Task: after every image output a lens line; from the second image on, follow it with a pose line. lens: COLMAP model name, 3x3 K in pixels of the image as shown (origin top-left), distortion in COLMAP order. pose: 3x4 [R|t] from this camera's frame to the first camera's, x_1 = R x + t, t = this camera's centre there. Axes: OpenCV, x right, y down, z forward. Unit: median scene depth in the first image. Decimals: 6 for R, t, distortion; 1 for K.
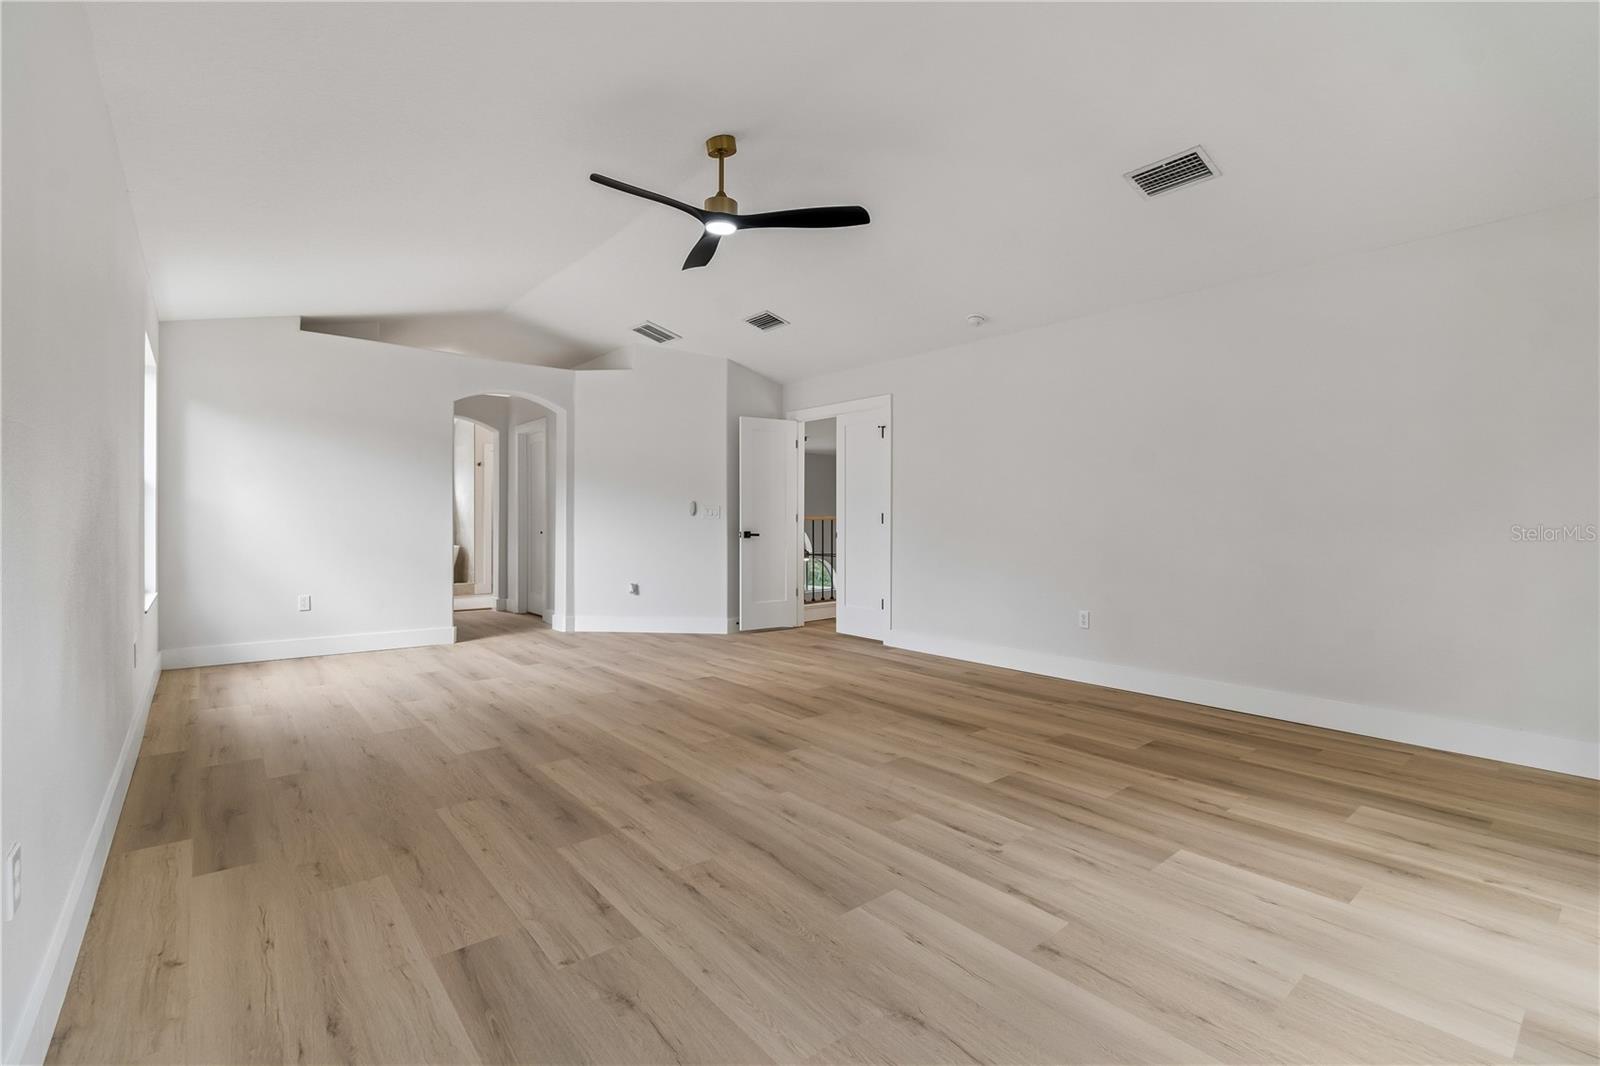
lens RADIAL K [[708.5, 0, 796.8], [0, 708.5, 526.3], [0, 0, 1]] dist [0.004145, -0.001345]
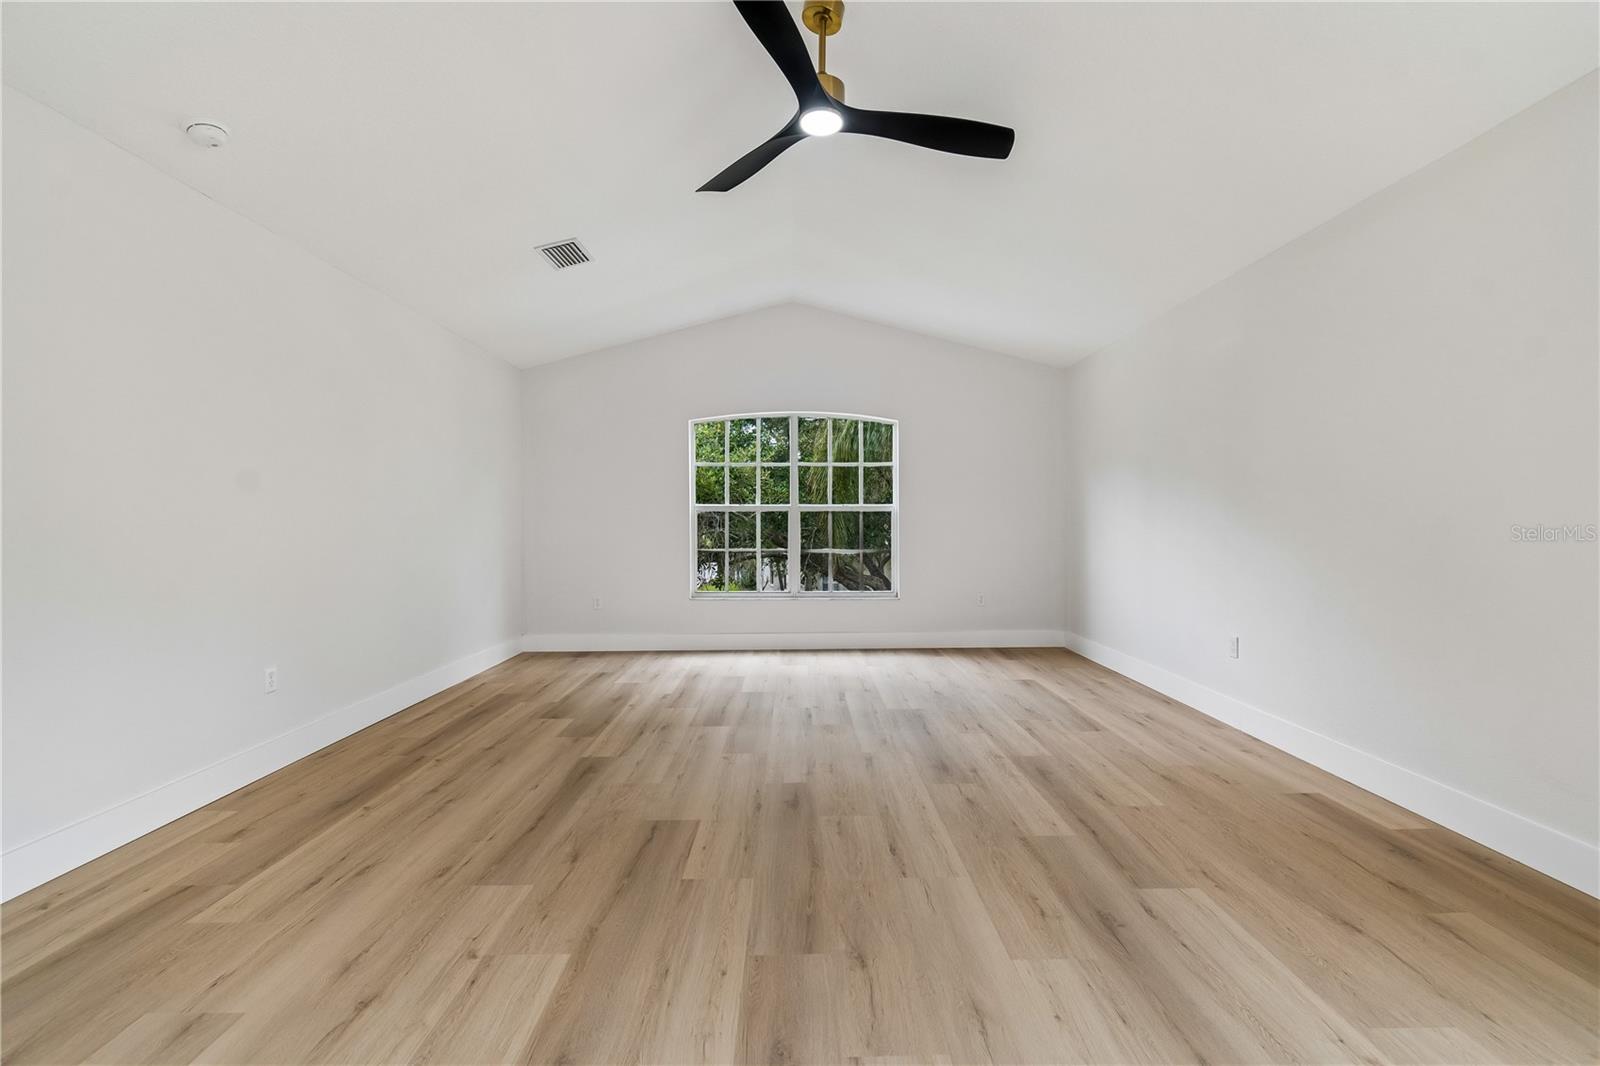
lens RADIAL K [[708.5, 0, 797.5], [0, 708.5, 526.8], [0, 0, 1]] dist [0.004145, -0.001345]
pose [[-0.776550, -0.004980, 0.630036, -0.670047], [0.008293, 0.999801, 0.018124, -0.037780], [-0.630001, 0.019300, -0.776354, 1.939141]]
